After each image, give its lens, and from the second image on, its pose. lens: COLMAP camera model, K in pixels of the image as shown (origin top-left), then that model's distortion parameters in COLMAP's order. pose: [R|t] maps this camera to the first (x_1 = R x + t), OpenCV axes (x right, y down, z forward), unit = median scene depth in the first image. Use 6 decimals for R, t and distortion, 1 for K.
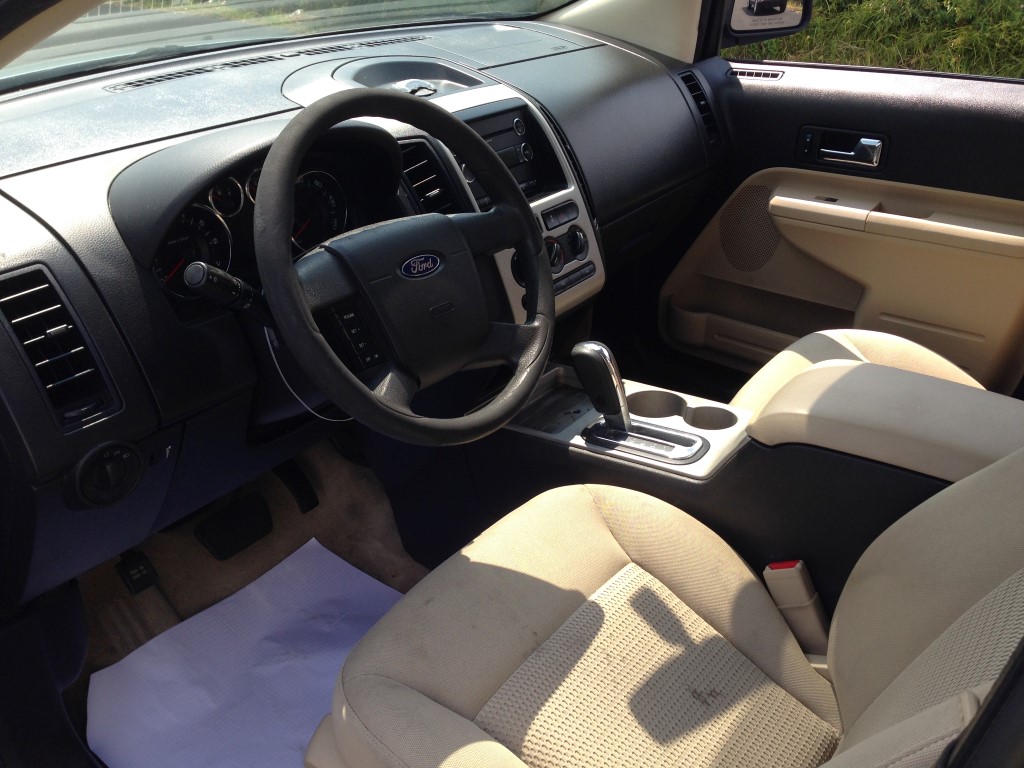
lens RADIAL K [[941.8, 0, 512.0], [0, 941.8, 384.0], [0, 0, 1]] dist [0.093440, -0.170440]
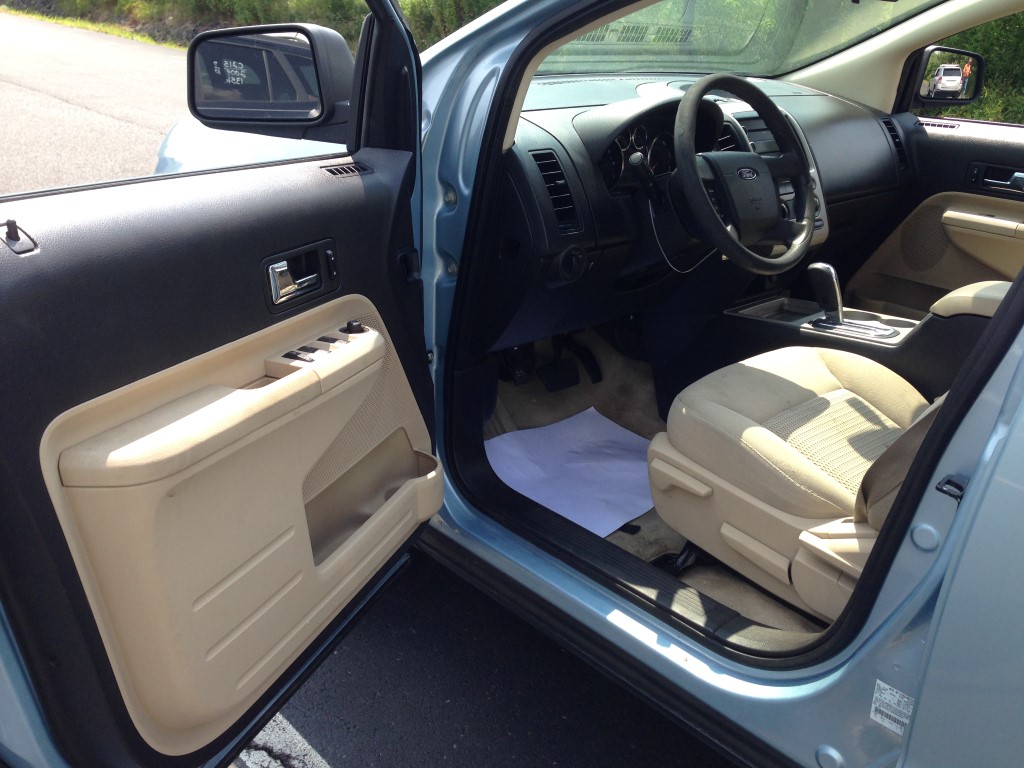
lens RADIAL K [[925.8, 0, 507.2], [0, 925.8, 373.5], [0, 0, 1]] dist [0.135795, -0.267506]
pose [[0.985058, 0.105129, -0.136416, -0.152317], [-0.119879, 0.987238, -0.104830, 0.280071], [0.123655, 0.119617, 0.985089, -0.425122]]
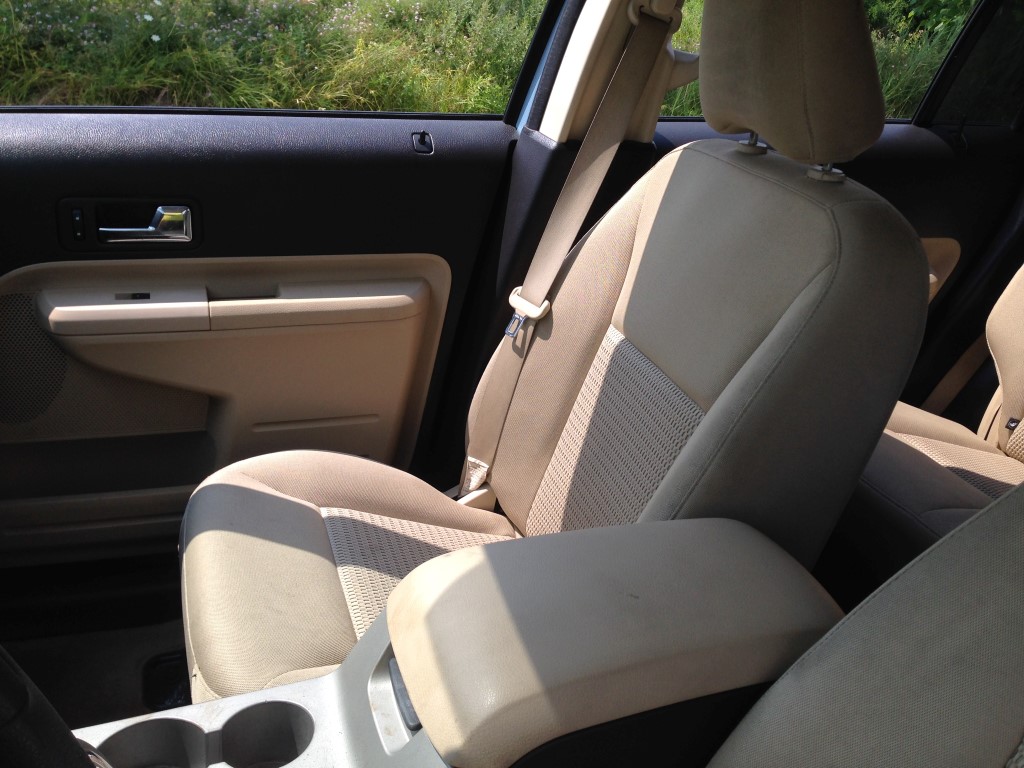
lens RADIAL K [[941.8, 0, 512.0], [0, 941.8, 384.0], [0, 0, 1]] dist [0.093440, -0.170440]
pose [[0.564828, -0.294439, 0.770892, -0.077010], [0.303580, 0.942807, 0.137670, -0.161827], [-0.767338, 0.156268, 0.621910, 0.403206]]
